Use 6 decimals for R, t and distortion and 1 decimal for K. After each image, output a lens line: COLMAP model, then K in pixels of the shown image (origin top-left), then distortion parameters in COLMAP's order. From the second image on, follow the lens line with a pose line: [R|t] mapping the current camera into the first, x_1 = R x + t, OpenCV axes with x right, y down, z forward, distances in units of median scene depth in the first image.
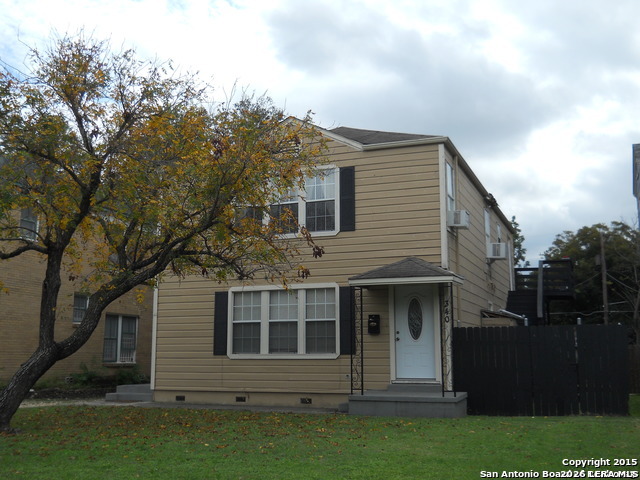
lens RADIAL K [[701.6, 0, 320.0], [0, 701.6, 240.0], [0, 0, 1]] dist [-0.017797, -0.010476]
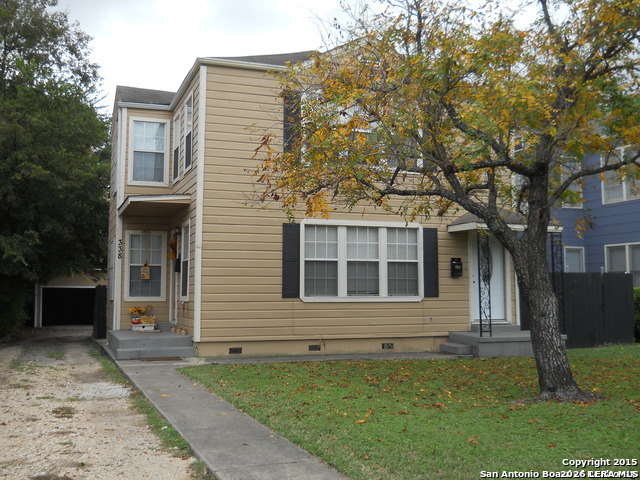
lens RADIAL K [[701.6, 0, 320.0], [0, 701.6, 240.0], [0, 0, 1]] dist [-0.017797, -0.010476]
pose [[0.754506, 0.050972, 0.654310, -0.690292], [-0.107939, 0.993041, 0.047108, 0.052164], [-0.647356, -0.106169, 0.754757, 0.352454]]
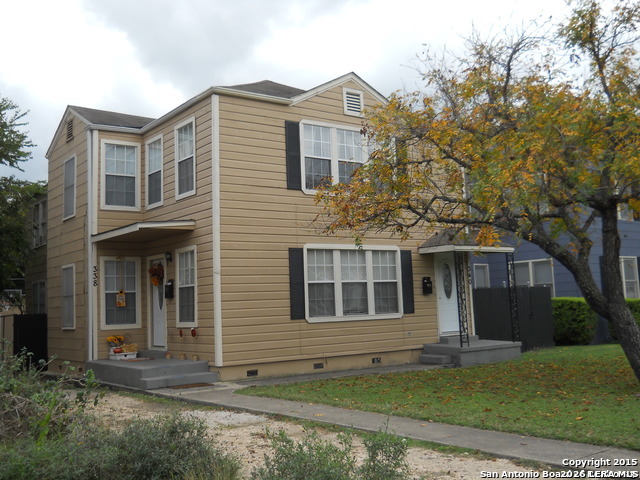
lens RADIAL K [[701.6, 0, 320.0], [0, 701.6, 240.0], [0, 0, 1]] dist [-0.017797, -0.010476]
pose [[0.541527, 0.061240, 0.838450, -0.897828], [-0.100511, 0.994906, -0.007751, 0.070165], [-0.834653, -0.080076, 0.544923, 0.513318]]
